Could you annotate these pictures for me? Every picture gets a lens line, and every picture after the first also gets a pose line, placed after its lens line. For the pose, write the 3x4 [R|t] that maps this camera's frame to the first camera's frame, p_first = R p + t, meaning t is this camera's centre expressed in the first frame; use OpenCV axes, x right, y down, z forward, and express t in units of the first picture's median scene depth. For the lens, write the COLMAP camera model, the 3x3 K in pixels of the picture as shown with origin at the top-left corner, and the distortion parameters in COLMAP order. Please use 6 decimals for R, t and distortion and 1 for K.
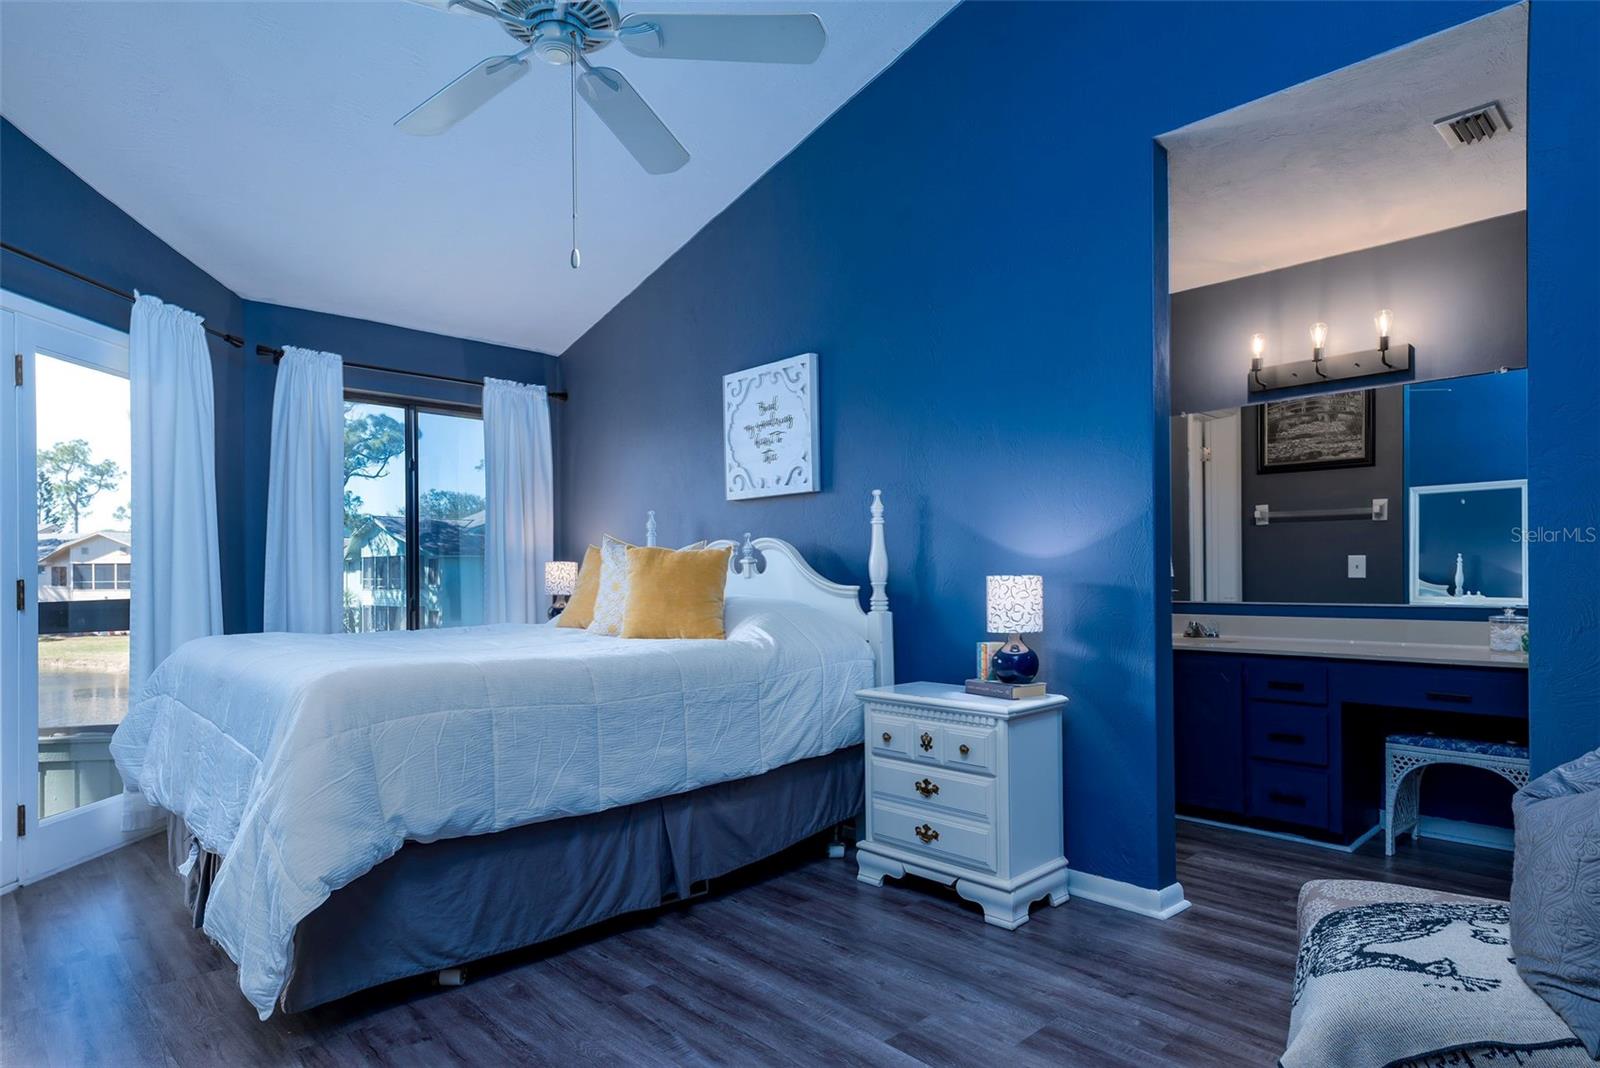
lens RADIAL K [[890.1, 0, 800.0], [0, 890.1, 570.4], [0, 0, 1]] dist [0.001233, 0.000954]
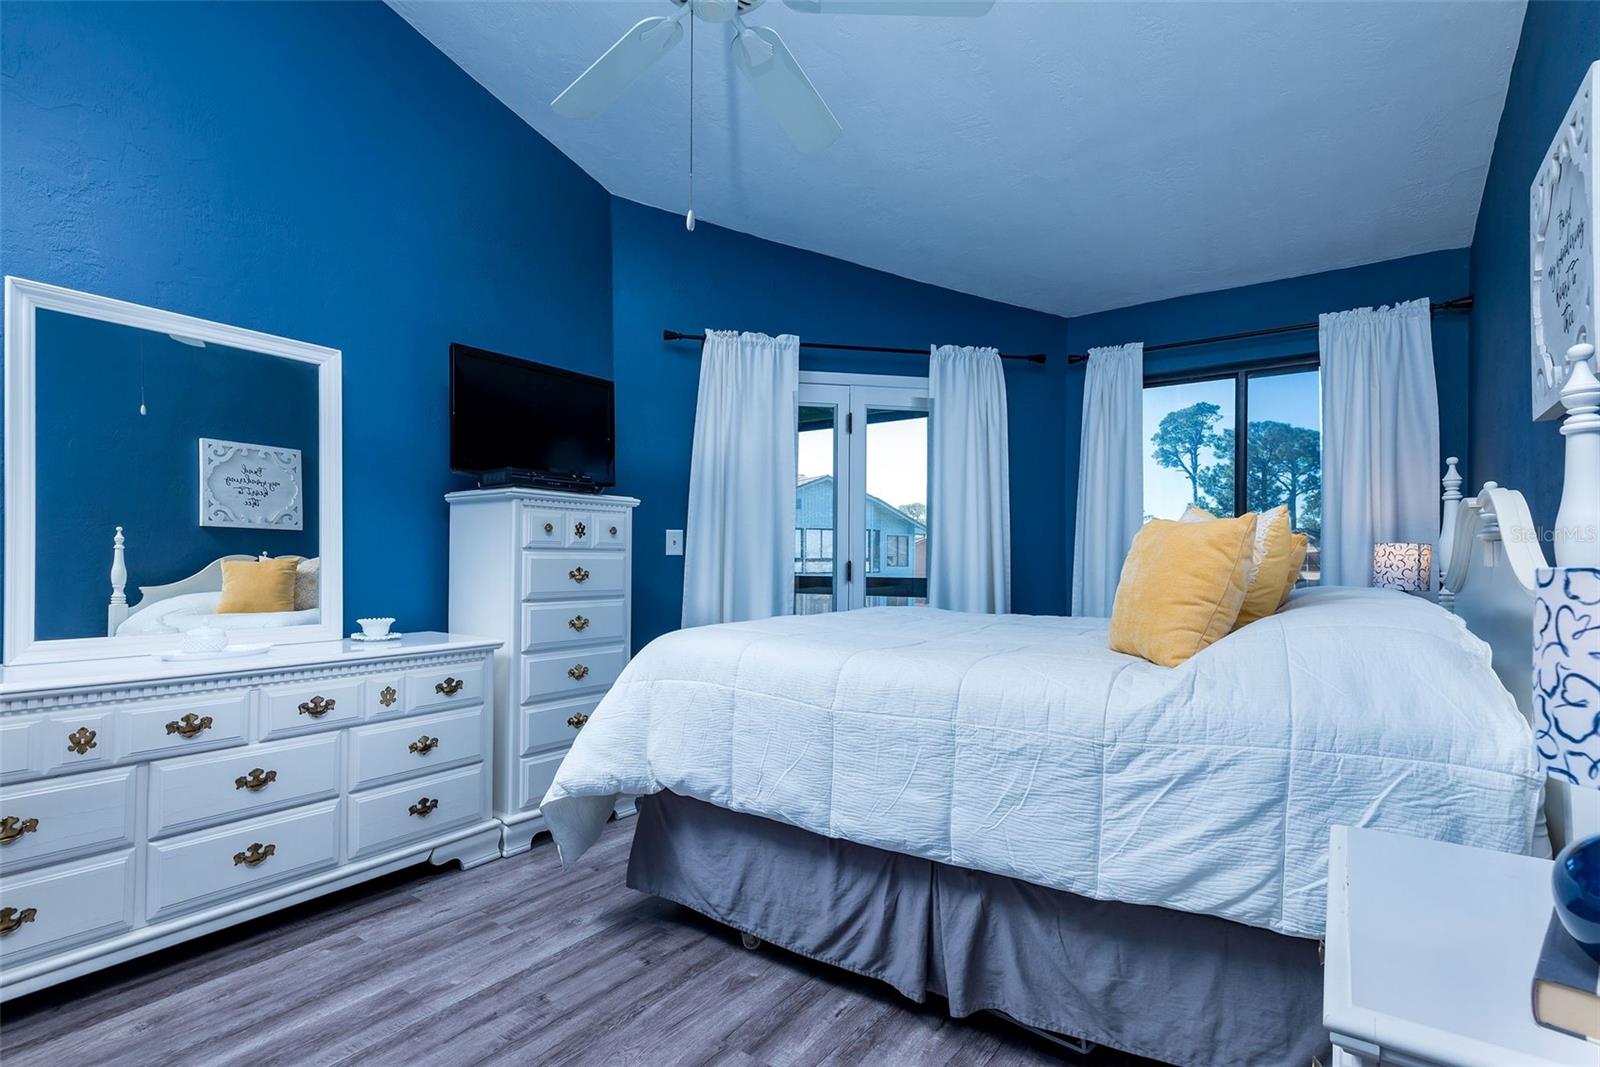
lens RADIAL K [[765.8, 0, 802.1], [0, 765.8, 551.1], [0, 0, 1]] dist [-0.002934, -0.000336]
pose [[0.197896, -0.004653, -0.980212, 0.404620], [-0.001132, 0.999987, -0.004975, 0.001959], [0.980222, 0.002094, 0.197888, 0.692554]]
